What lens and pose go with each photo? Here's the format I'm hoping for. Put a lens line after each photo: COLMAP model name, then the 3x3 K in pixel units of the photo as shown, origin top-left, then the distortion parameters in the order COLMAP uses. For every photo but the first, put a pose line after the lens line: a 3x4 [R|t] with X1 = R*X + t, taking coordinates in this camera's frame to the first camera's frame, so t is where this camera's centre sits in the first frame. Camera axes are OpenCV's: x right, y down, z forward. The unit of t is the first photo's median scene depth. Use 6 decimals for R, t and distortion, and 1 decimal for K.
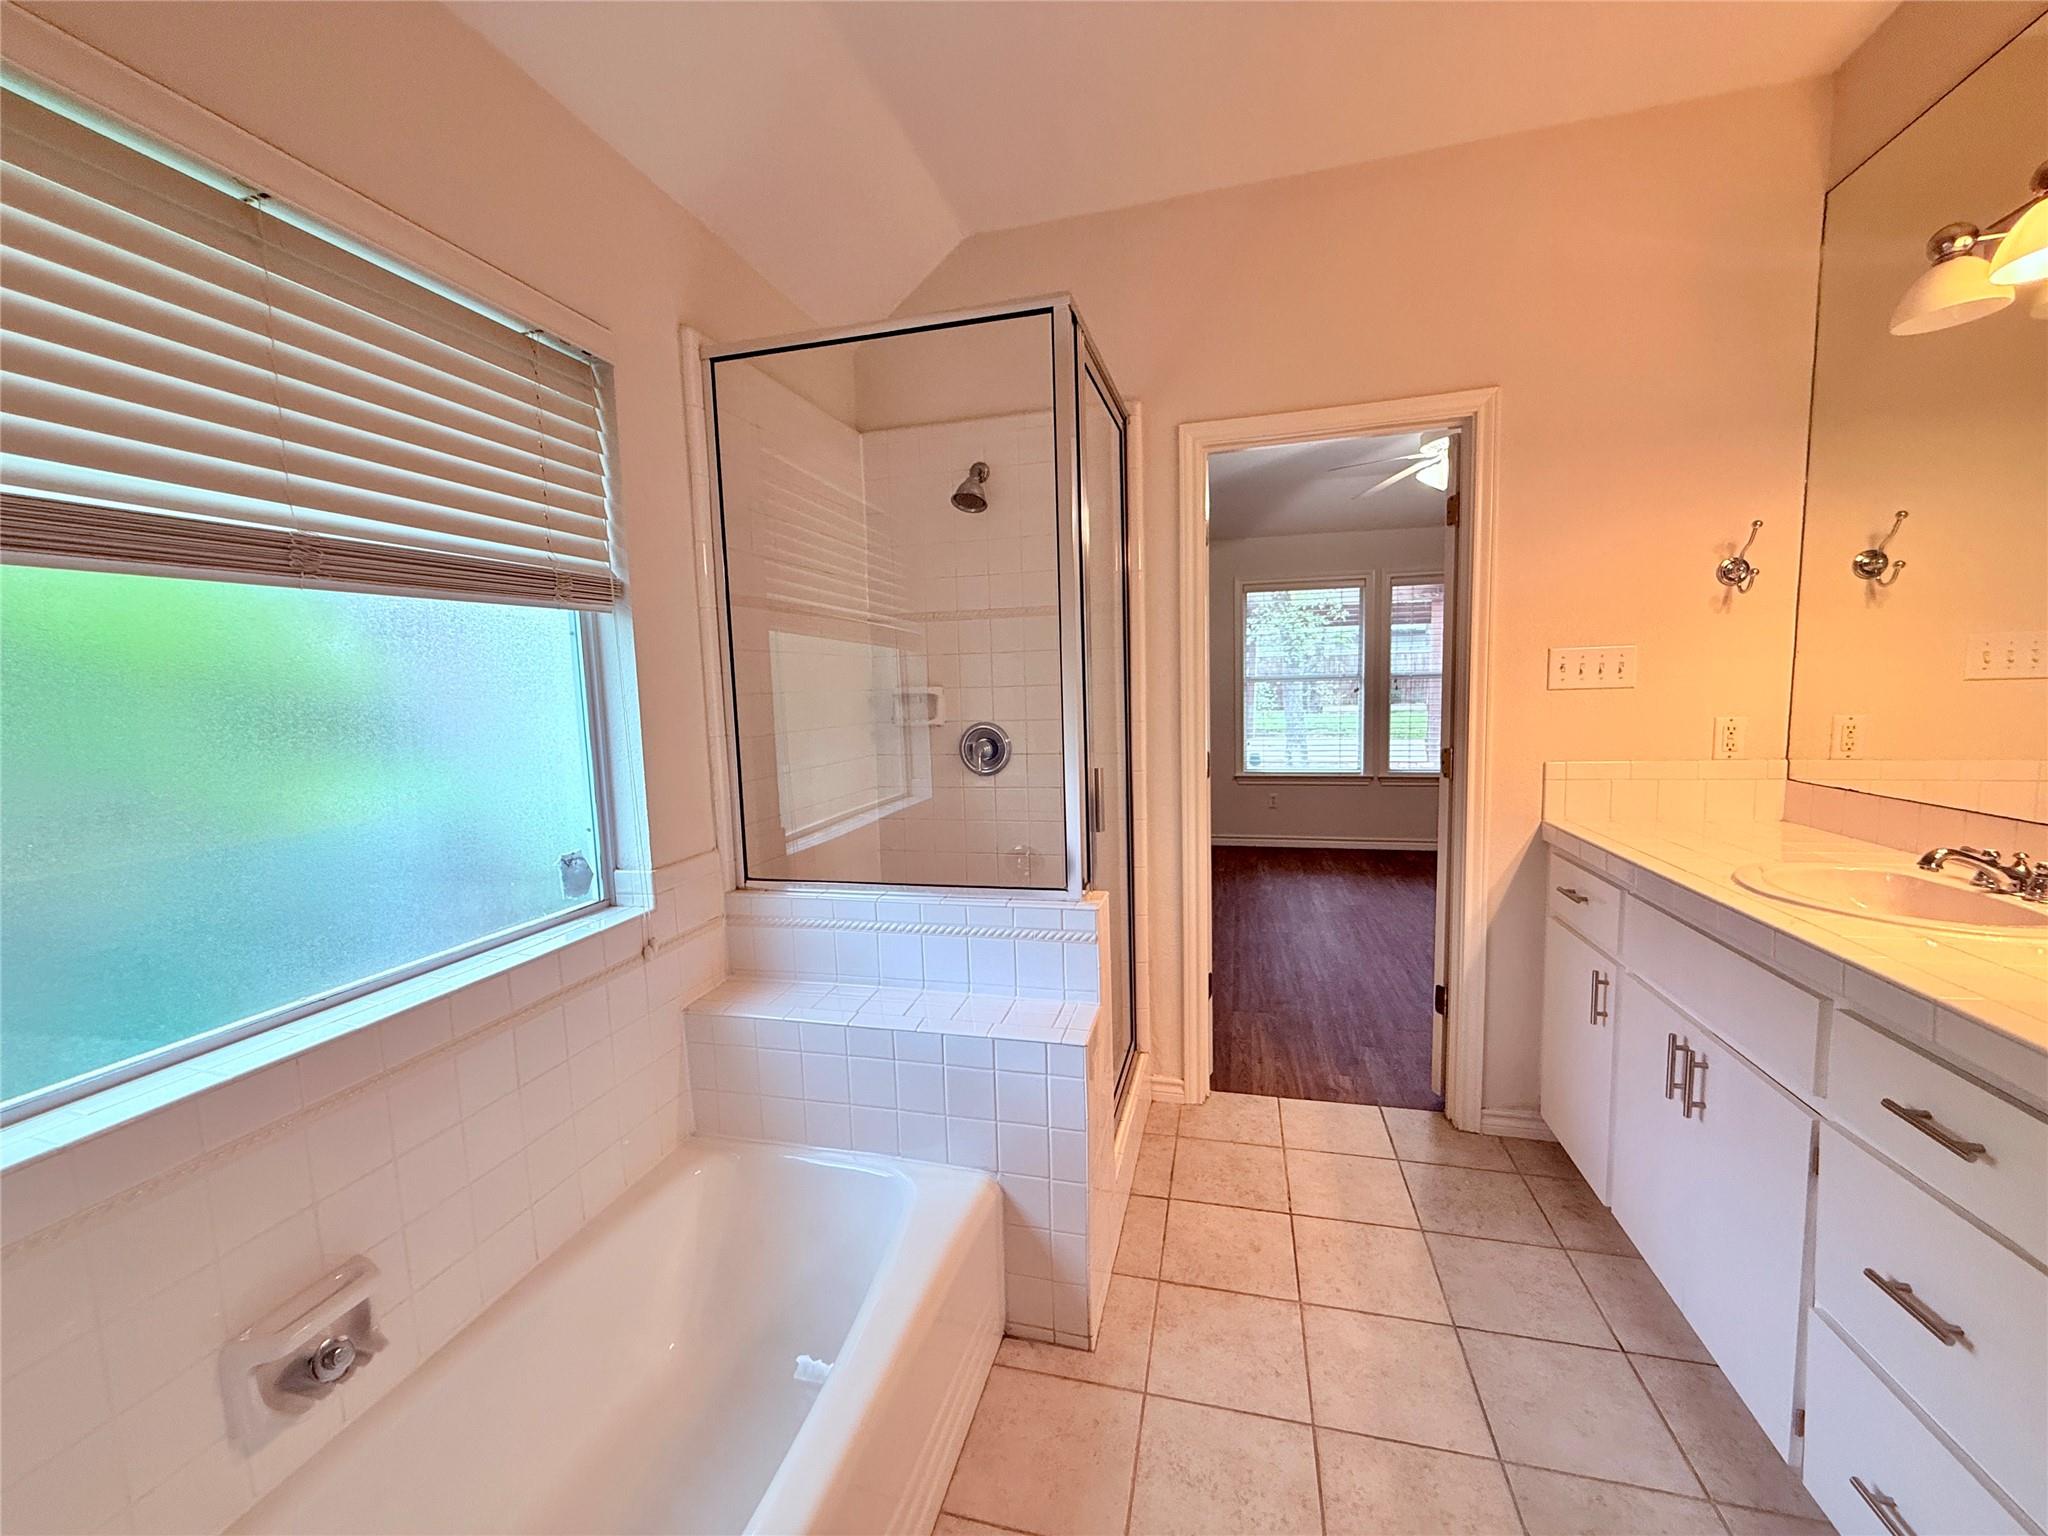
lens RADIAL K [[815.6, 0, 1017.8], [0, 815.6, 769.6], [0, 0, 1]] dist [-0.000118, -0.000018]
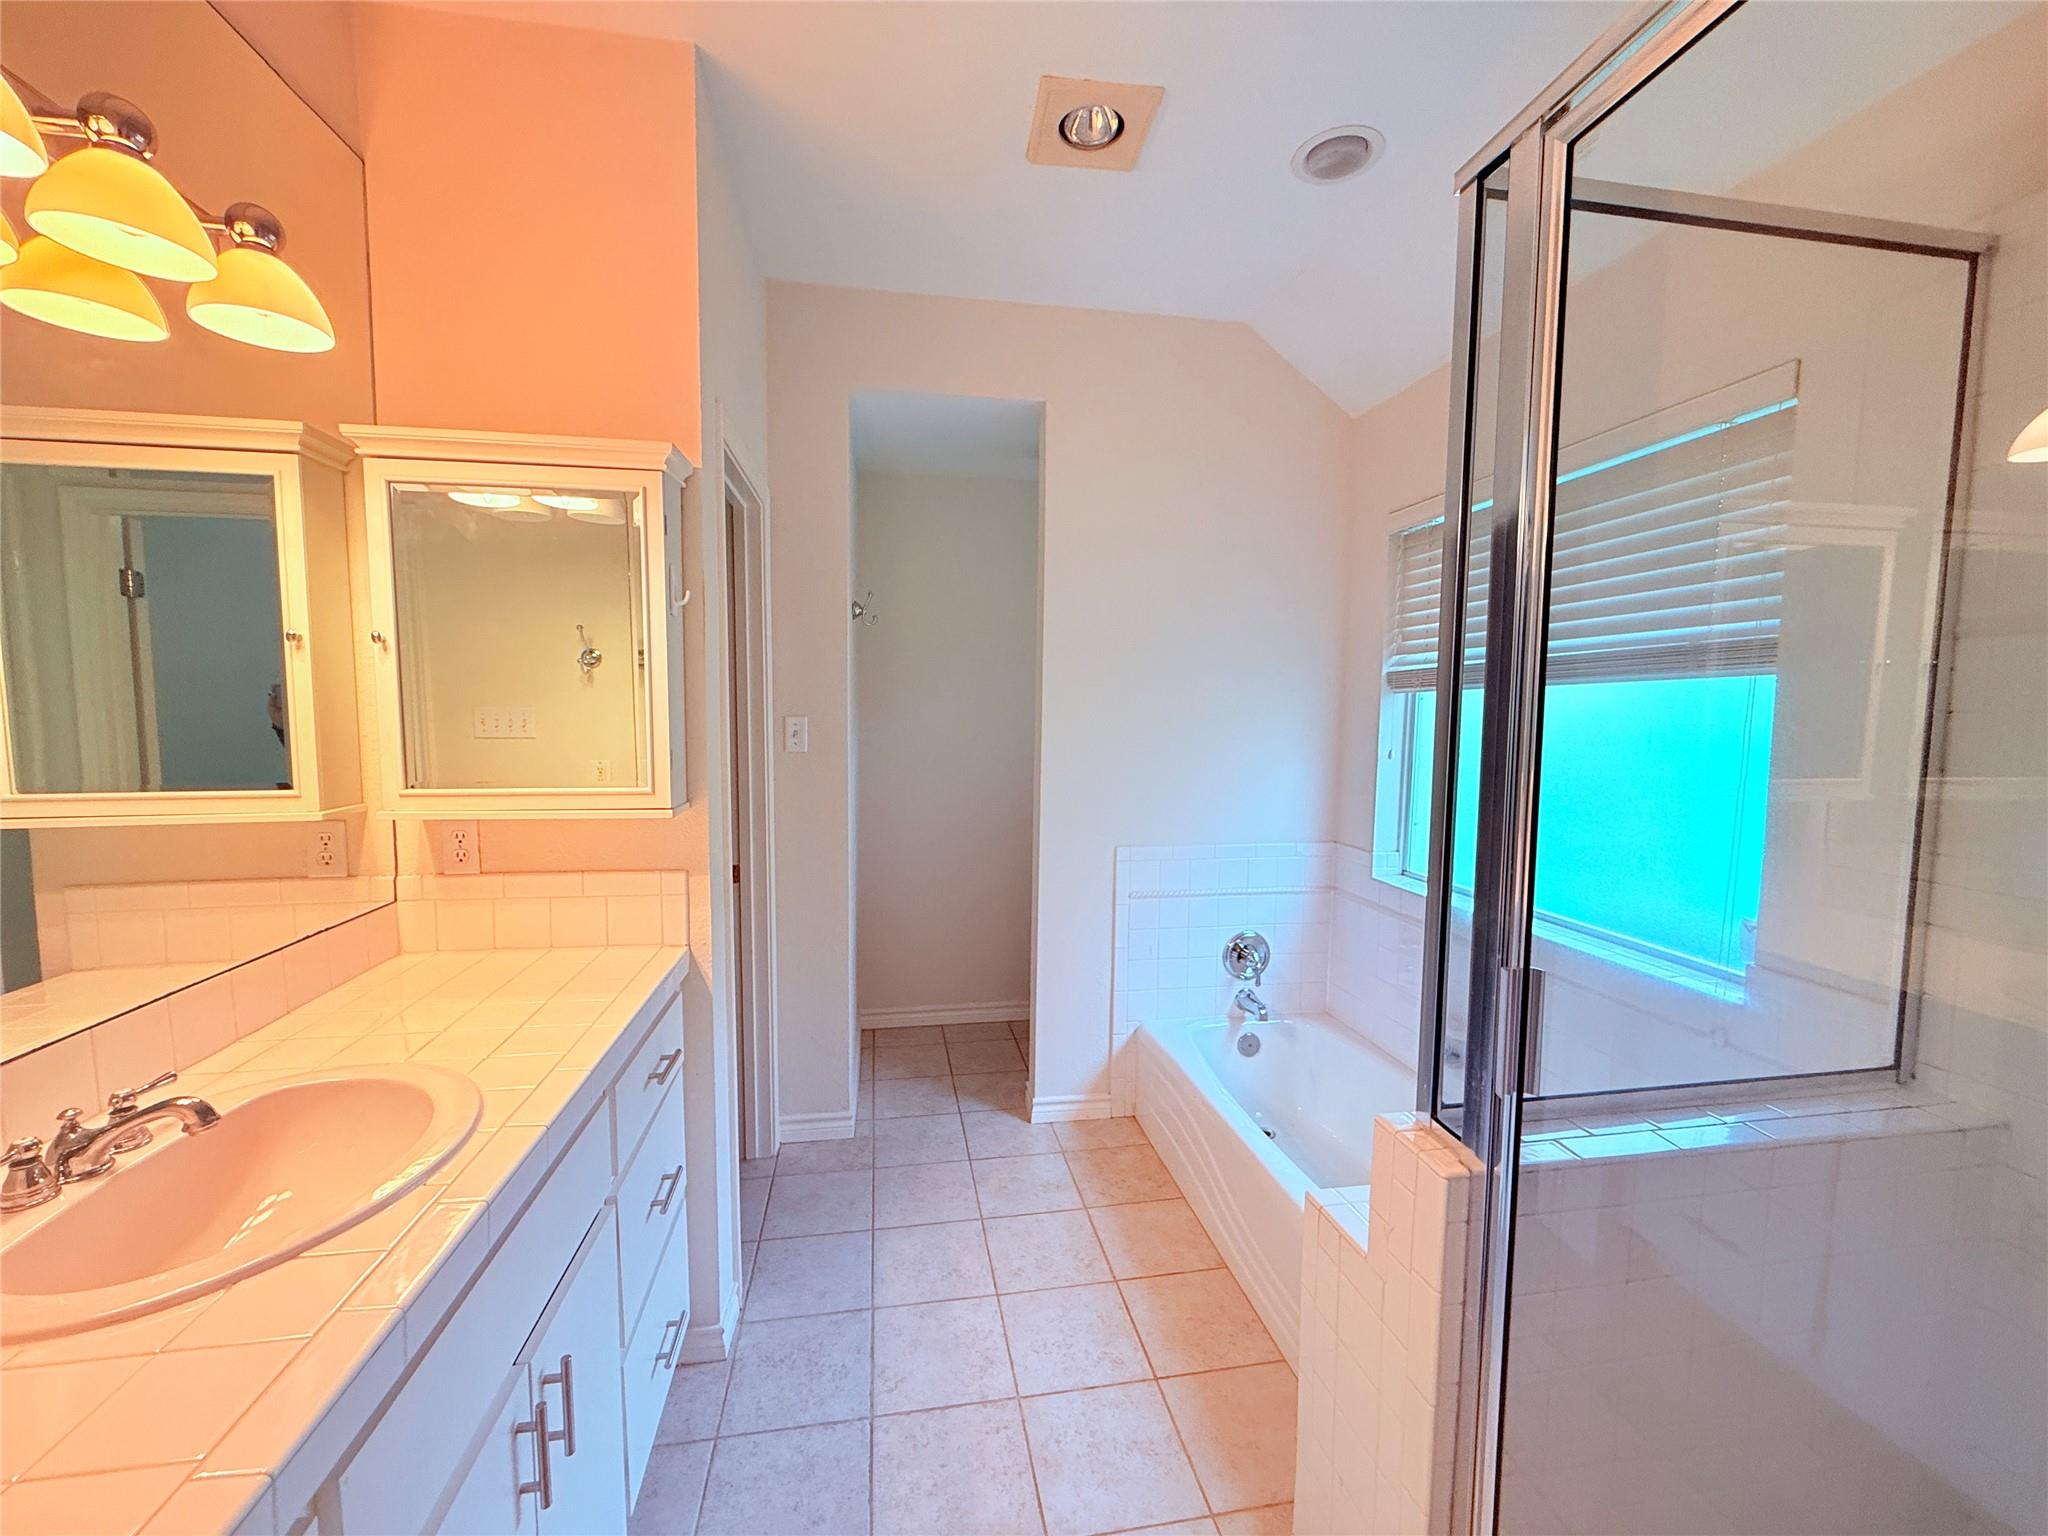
lens RADIAL K [[815.6, 0, 1017.8], [0, 815.6, 769.6], [0, 0, 1]] dist [-0.000118, -0.000018]
pose [[-0.909841, 0.066368, -0.409616, 0.770113], [-0.027021, 0.975556, 0.218085, -0.312632], [0.414077, 0.209491, -0.885807, 1.741352]]
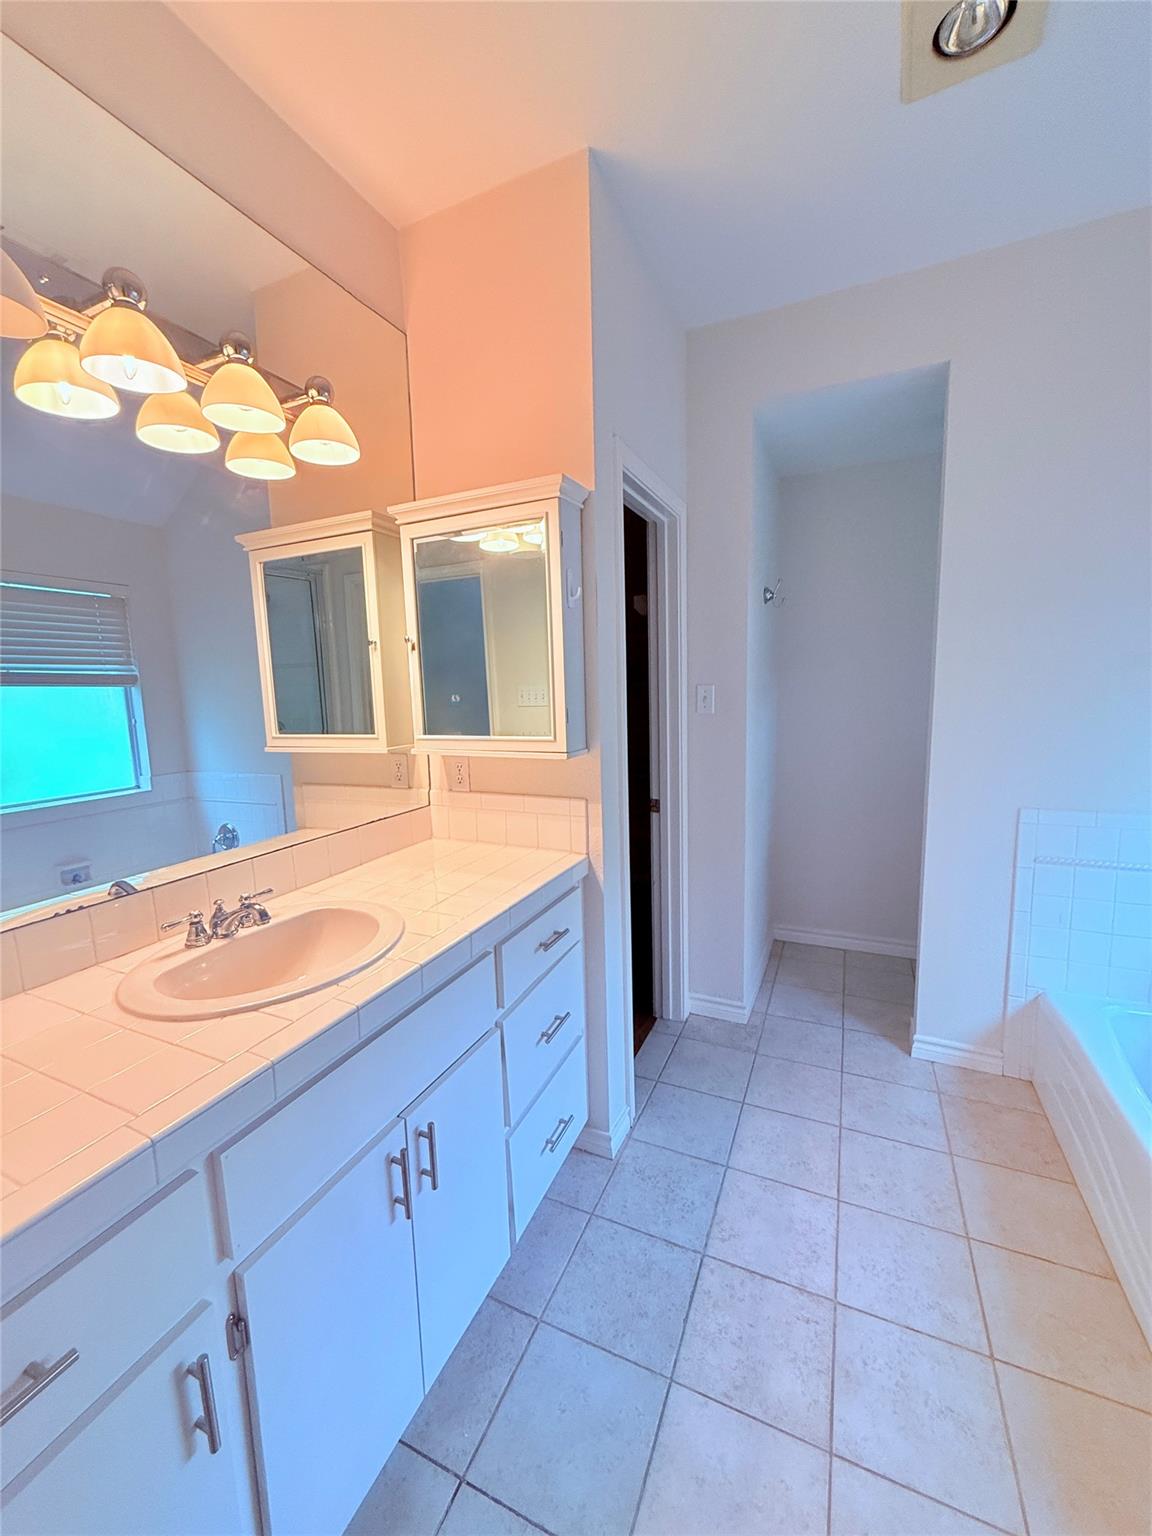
lens RADIAL K [[611.7, 0, 575.2], [0, 611.7, 763.4], [0, 0, 1]] dist [-0.000118, -0.000018]
pose [[-0.983798, 0.046803, 0.173062, 0.533690], [0.089532, 0.964589, 0.248097, -0.262768], [-0.155322, 0.259572, -0.953151, 1.646524]]
